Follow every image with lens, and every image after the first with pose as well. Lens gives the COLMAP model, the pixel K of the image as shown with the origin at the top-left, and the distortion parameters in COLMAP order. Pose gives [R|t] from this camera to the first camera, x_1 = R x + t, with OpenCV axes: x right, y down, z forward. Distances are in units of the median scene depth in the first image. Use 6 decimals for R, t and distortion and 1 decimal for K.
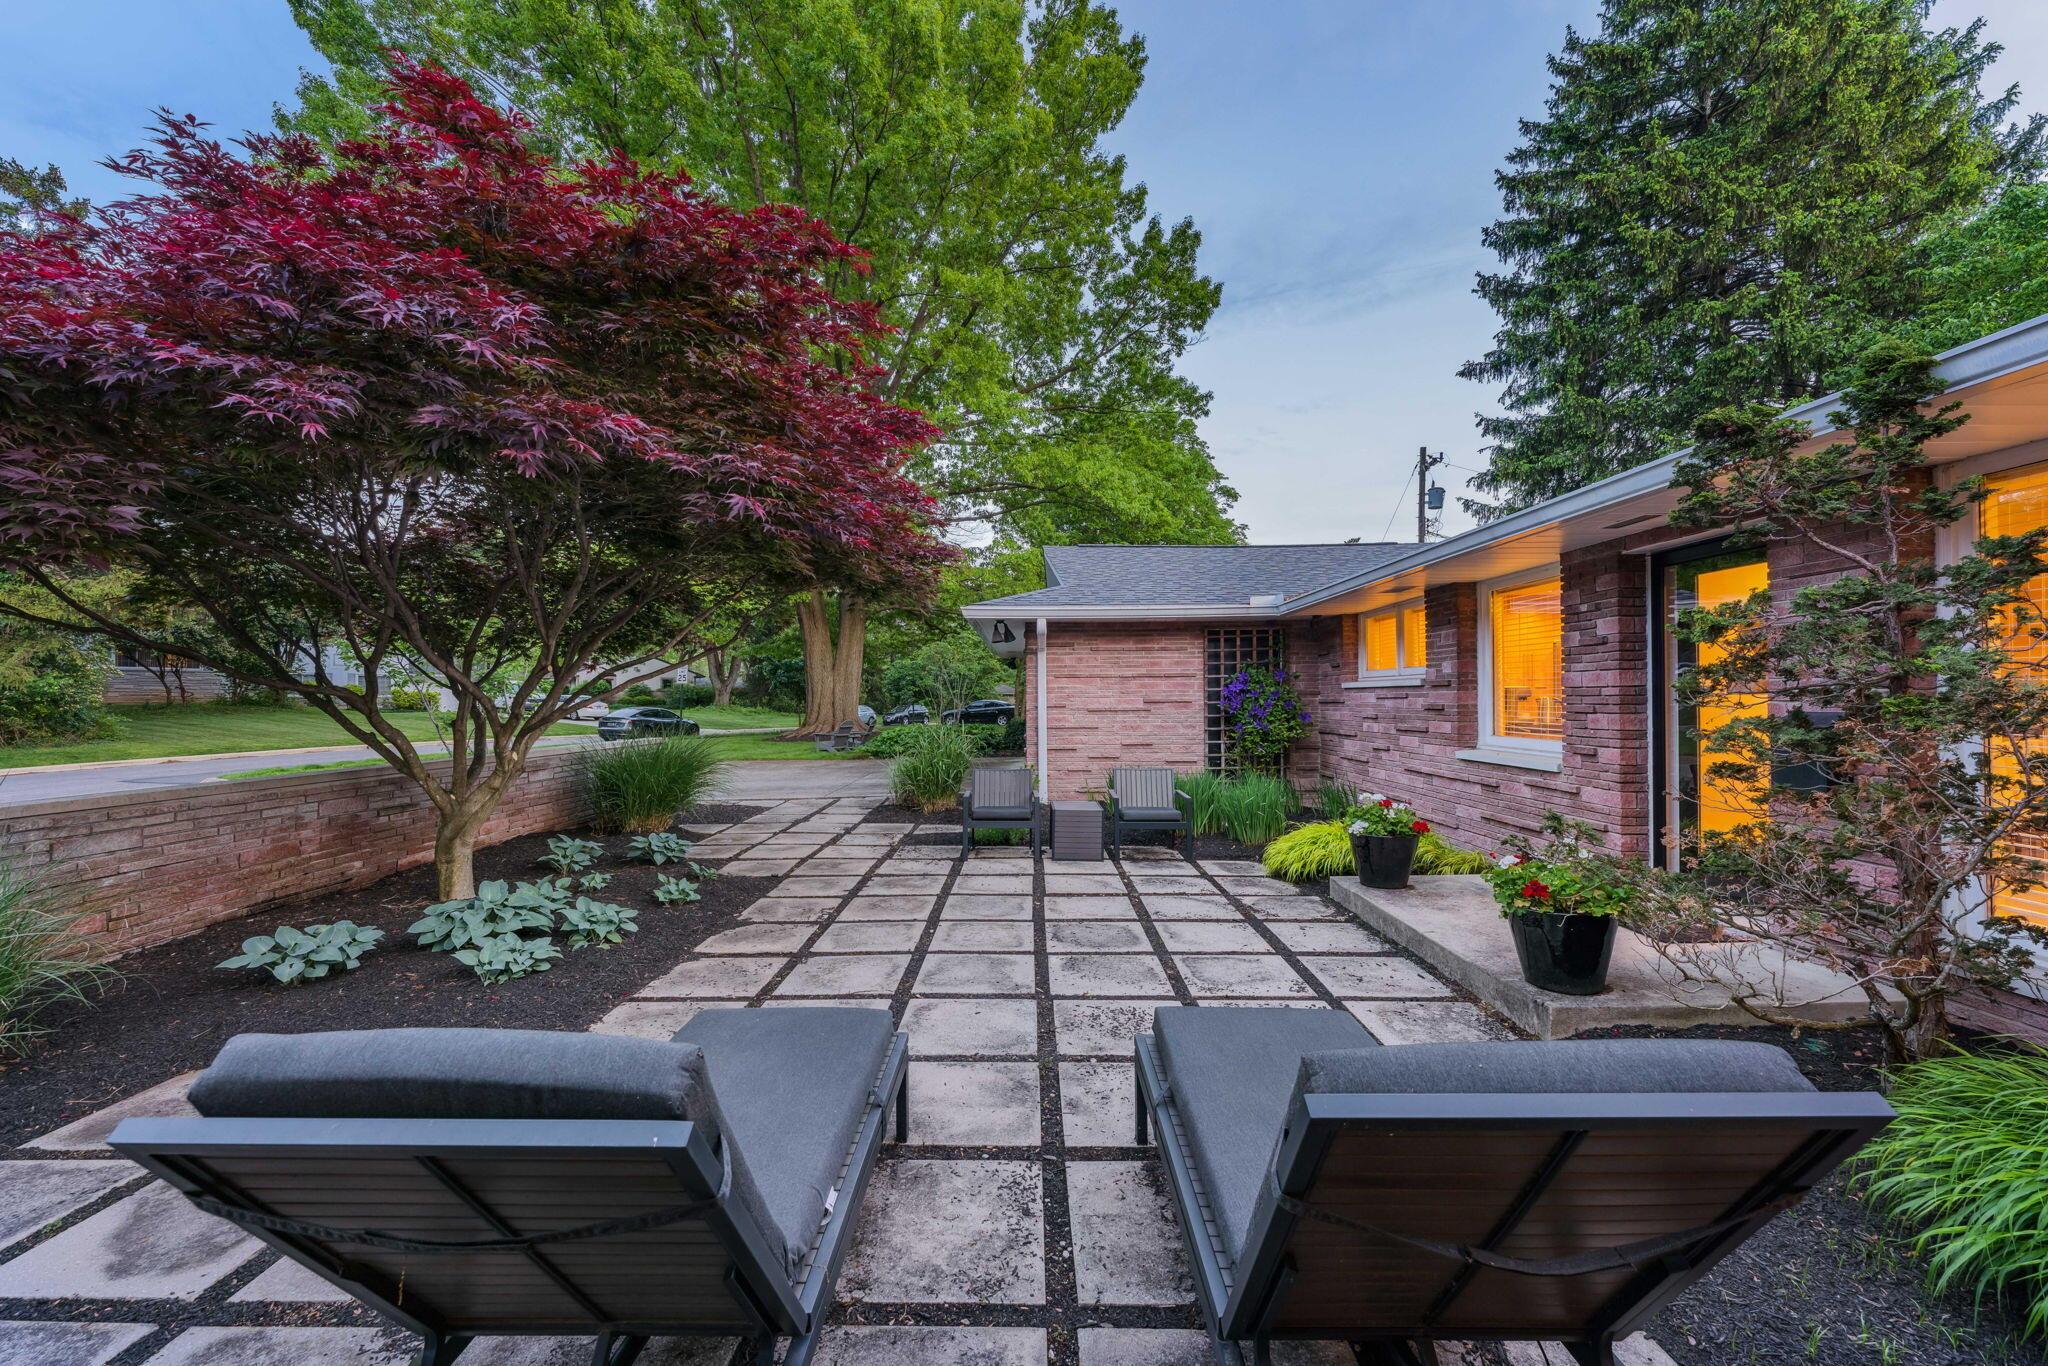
lens RADIAL K [[828.2, 0, 1024.0], [0, 828.2, 683.0], [0, 0, 1]] dist [0.000452, 0.000387]
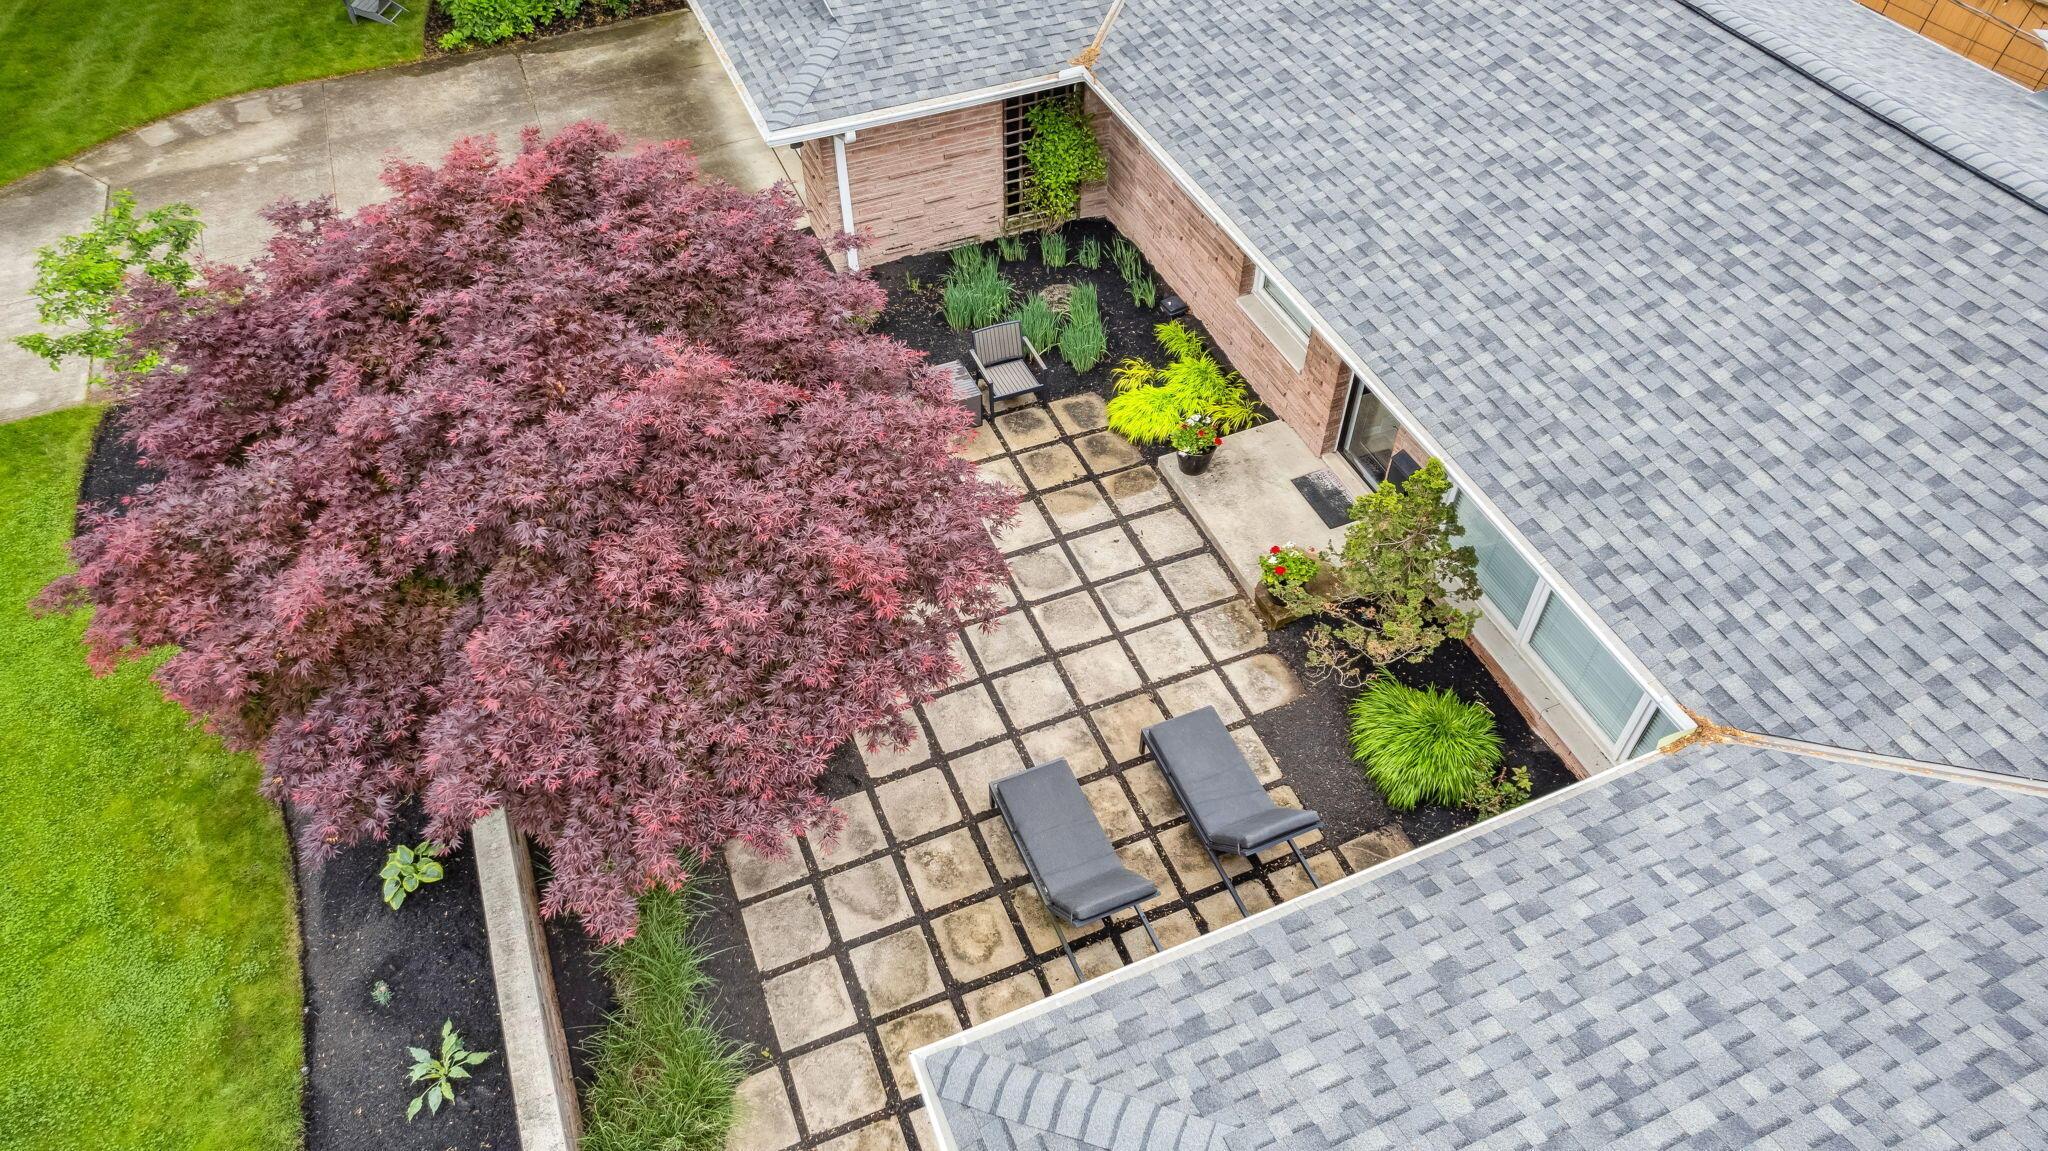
lens RADIAL K [[1309.8, 0, 1027.9], [0, 1309.8, 558.5], [0, 0, 1]] dist [-0.075690, 0.063167]
pose [[0.917984, -0.289898, 0.270673, -0.406855], [-0.010704, 0.664099, 0.747568, -1.060047], [-0.396472, -0.689153, 0.606529, -0.350642]]
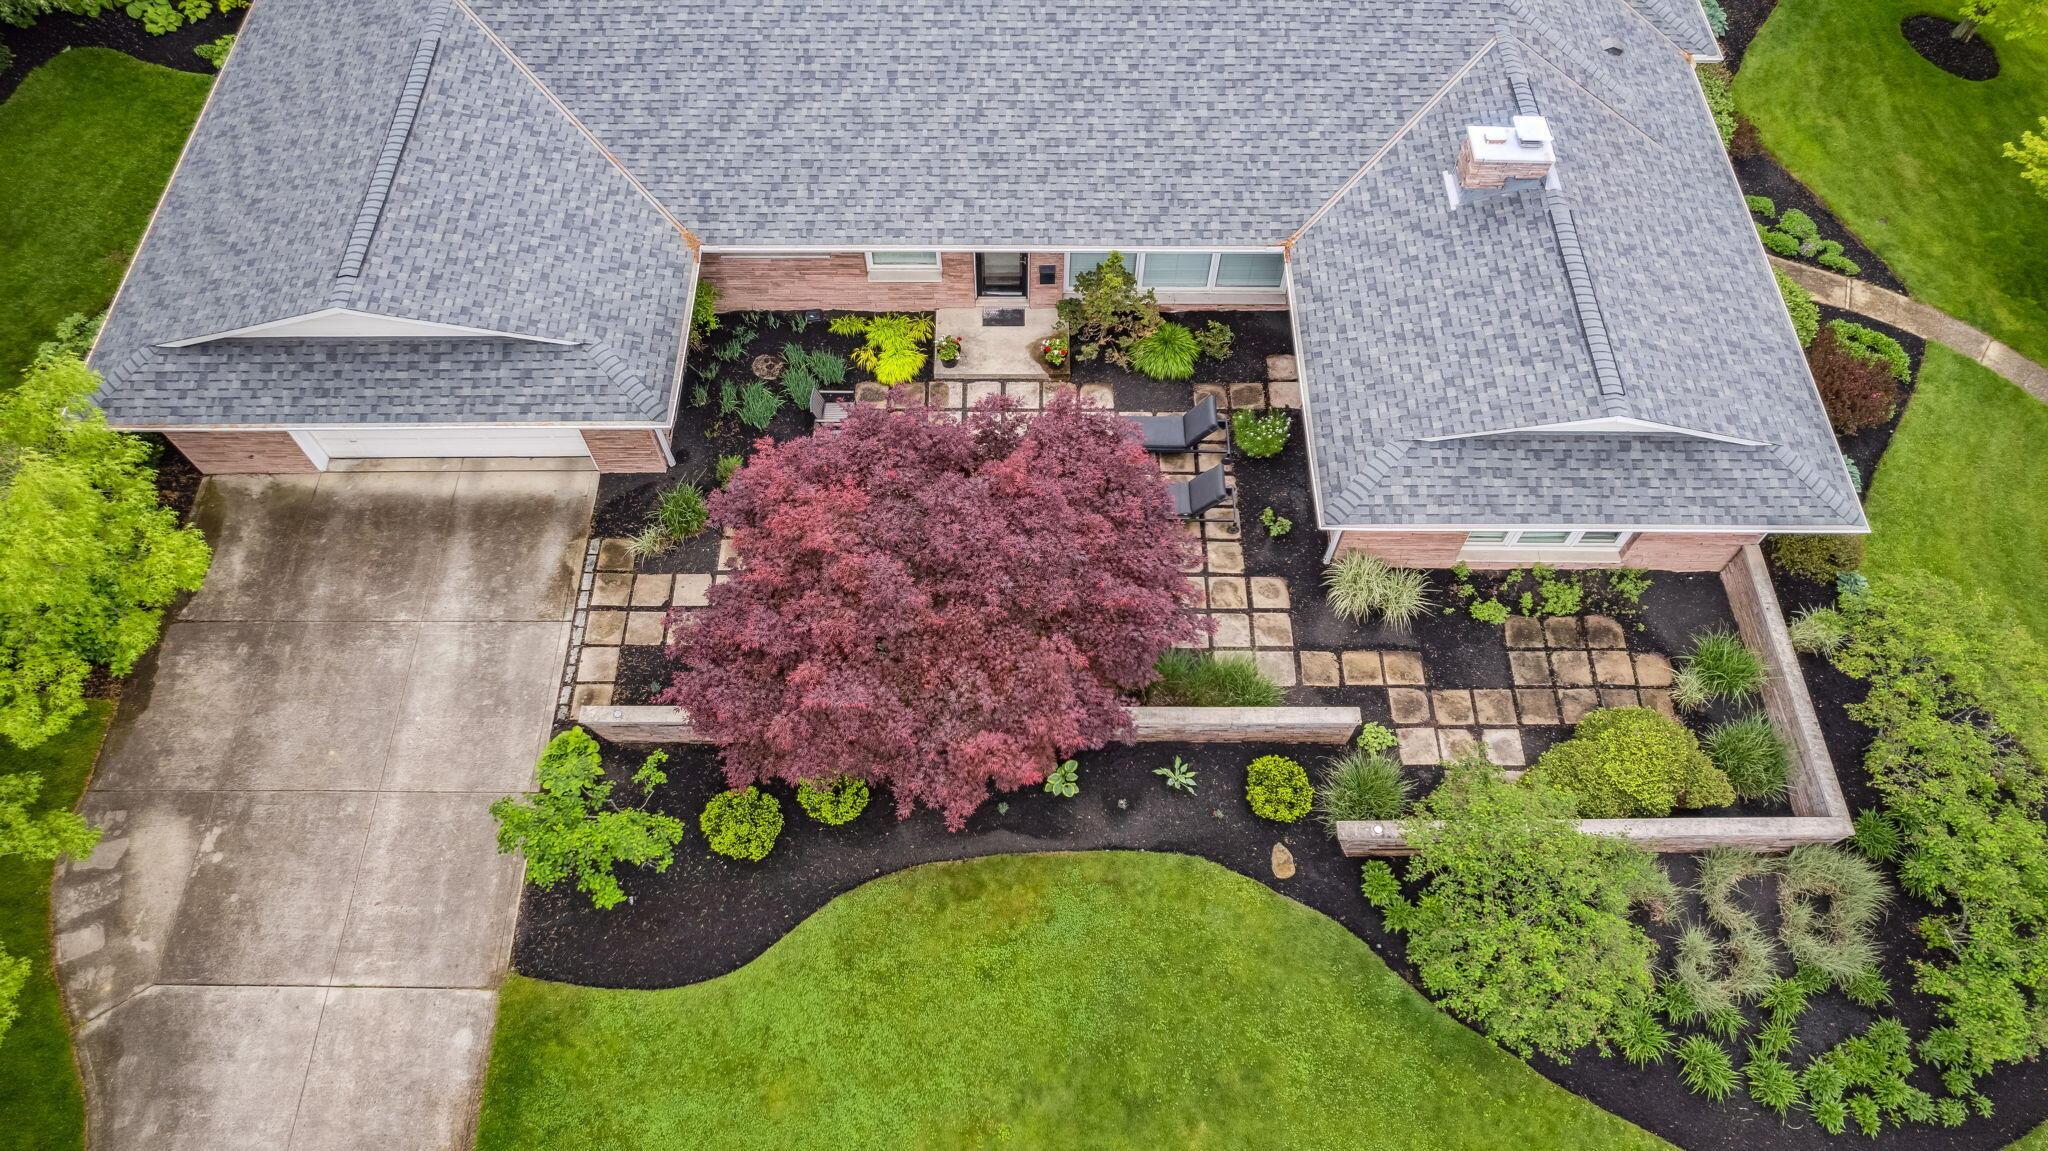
lens RADIAL K [[1309.8, 0, 1027.9], [0, 1309.8, 558.5], [0, 0, 1]] dist [-0.075690, 0.063167]
pose [[-0.009033, -0.860250, 0.509793, -1.636705], [-0.021223, 0.509864, 0.859993, -2.213995], [-0.999734, -0.003051, -0.022862, 0.605146]]
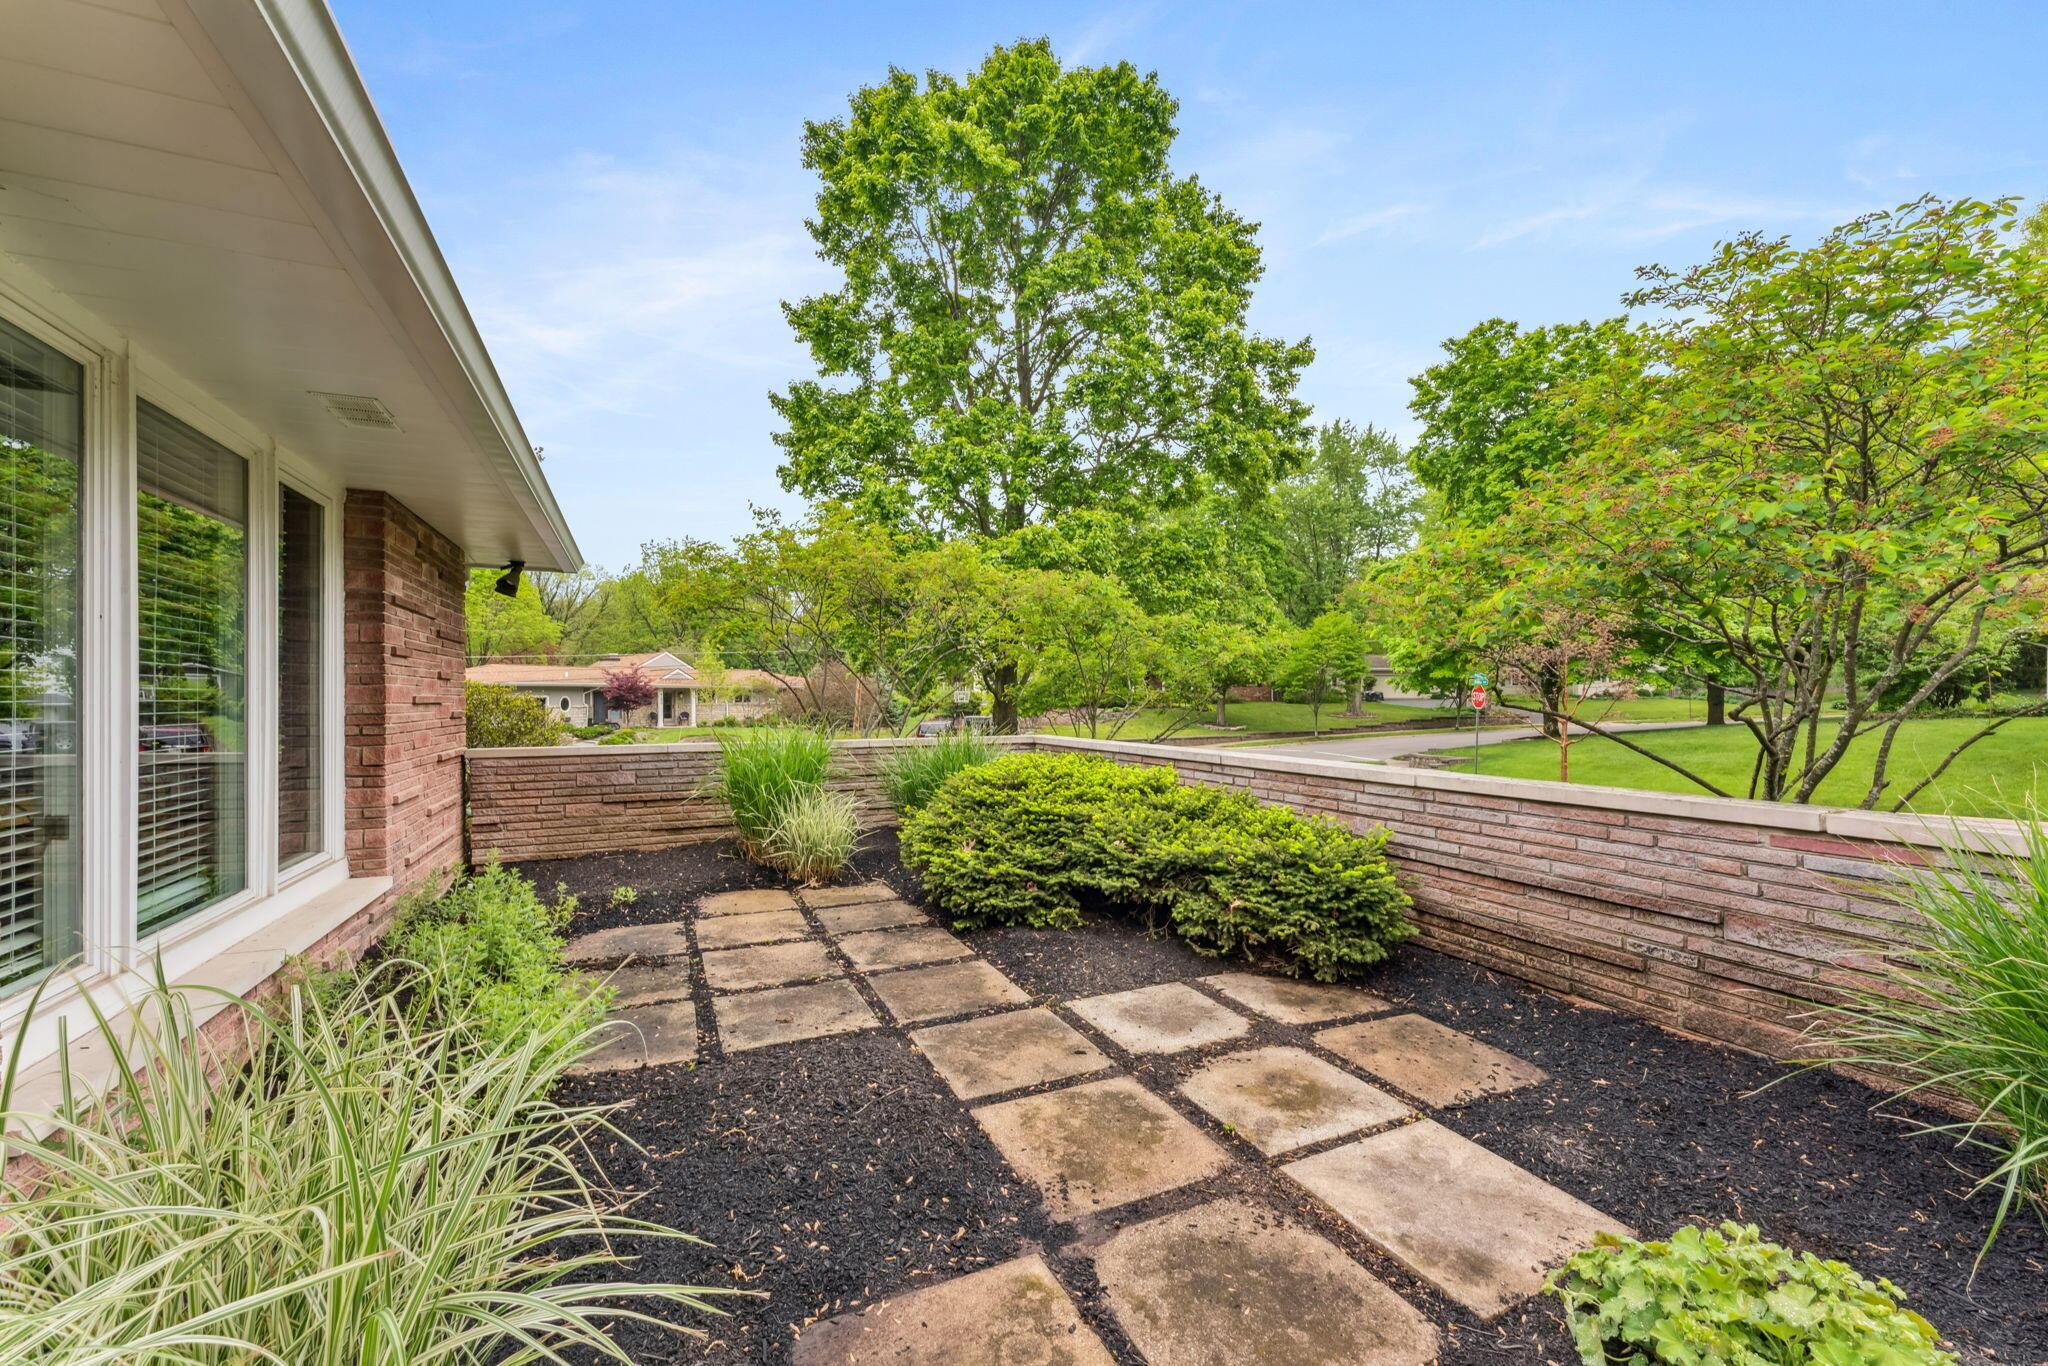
lens RADIAL K [[816.7, 0, 1026.7], [0, 816.7, 692.4], [0, 0, 1]] dist [-0.000780, -0.000127]
pose [[-0.902114, 0.006138, -0.431454, -0.404971], [0.016177, 0.999677, -0.019602, 0.017375], [0.431194, -0.024663, -0.901922, -0.042437]]
